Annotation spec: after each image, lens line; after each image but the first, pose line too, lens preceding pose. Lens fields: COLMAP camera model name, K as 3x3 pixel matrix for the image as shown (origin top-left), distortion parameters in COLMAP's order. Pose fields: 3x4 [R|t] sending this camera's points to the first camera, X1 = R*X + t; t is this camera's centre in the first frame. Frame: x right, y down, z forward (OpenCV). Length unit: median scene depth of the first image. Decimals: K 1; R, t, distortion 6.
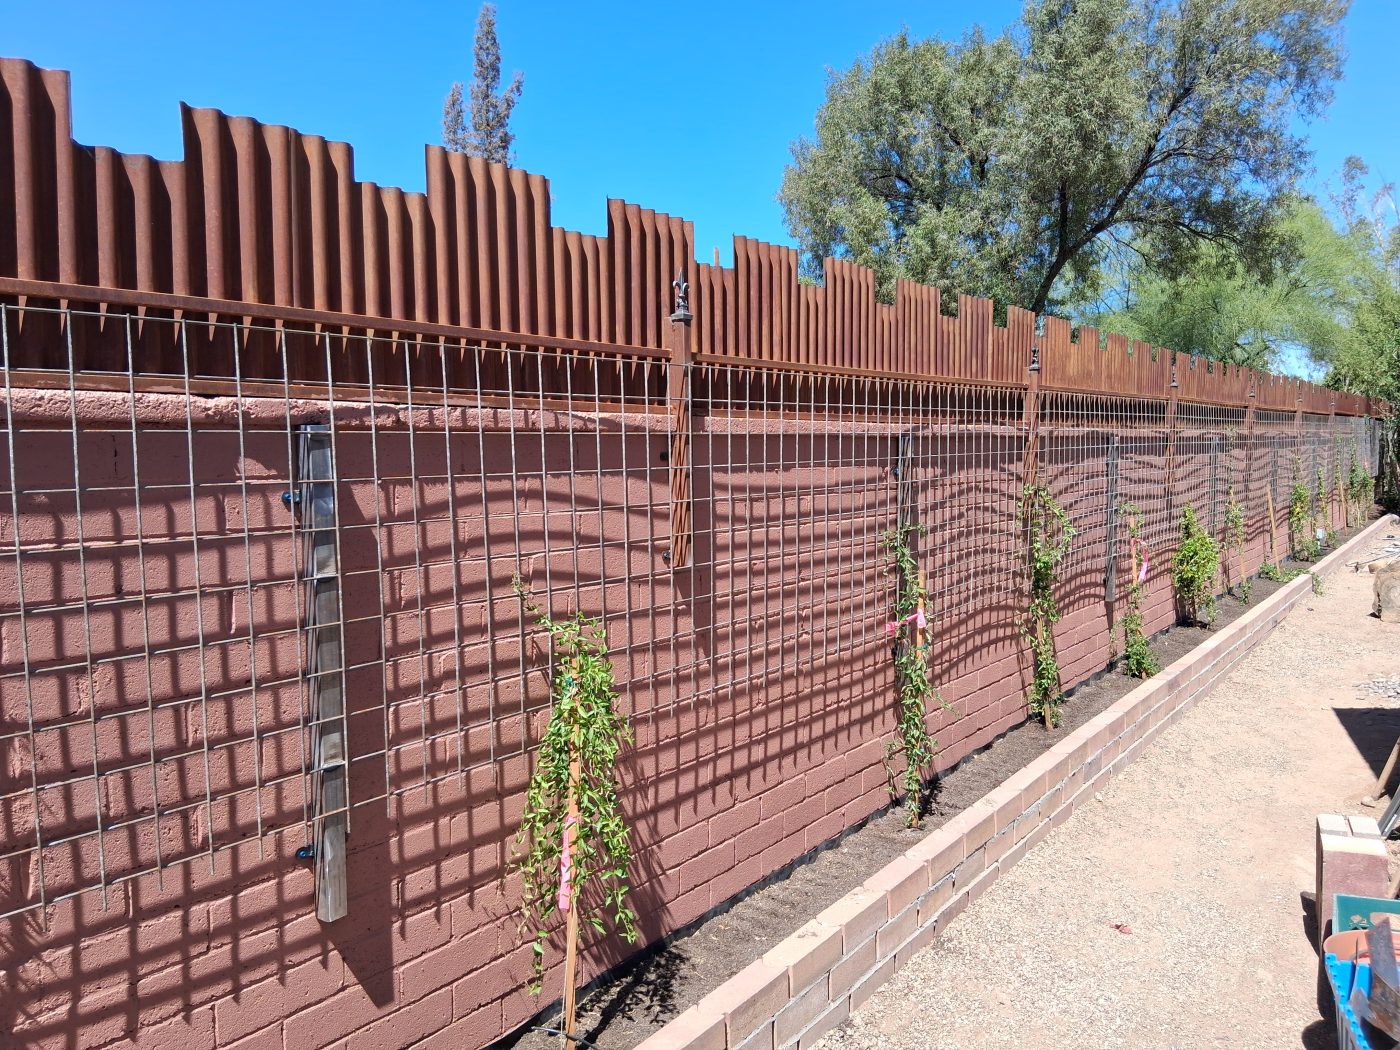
lens RADIAL K [[1047.0, 0, 702.1], [0, 1047.0, 531.6], [0, 0, 1]] dist [0.123752, -0.215943]
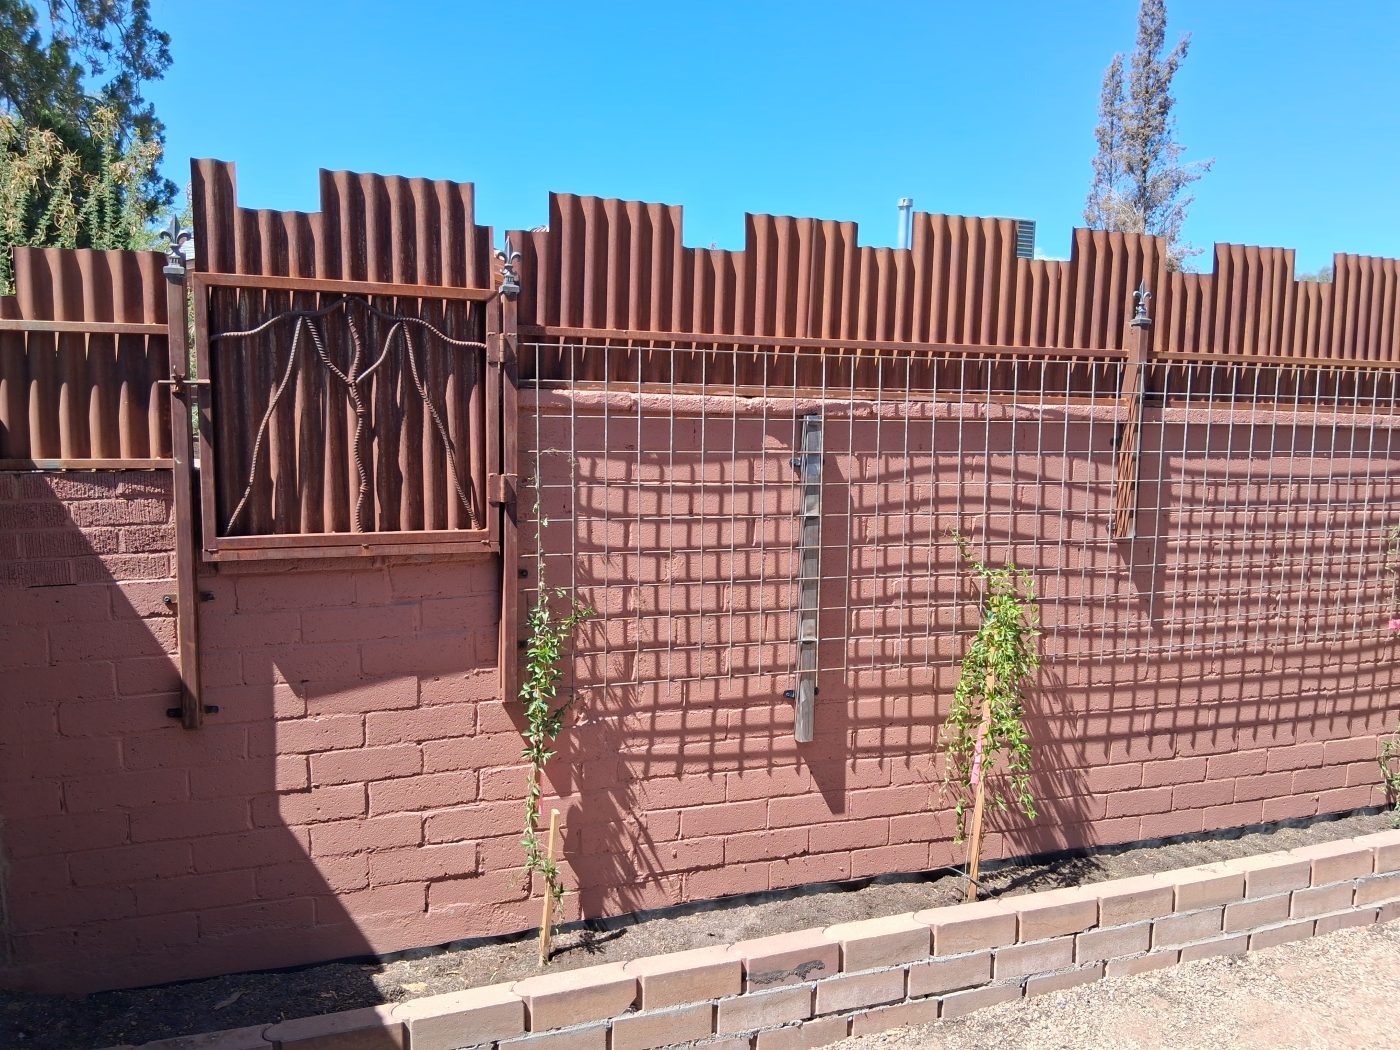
lens RADIAL K [[1047.0, 0, 702.1], [0, 1047.0, 531.6], [0, 0, 1]] dist [0.123752, -0.215943]
pose [[0.830913, 0.079844, -0.550644, 0.299054], [-0.067753, 0.996805, 0.042299, 0.010973], [0.552262, 0.002161, 0.833668, -0.294292]]
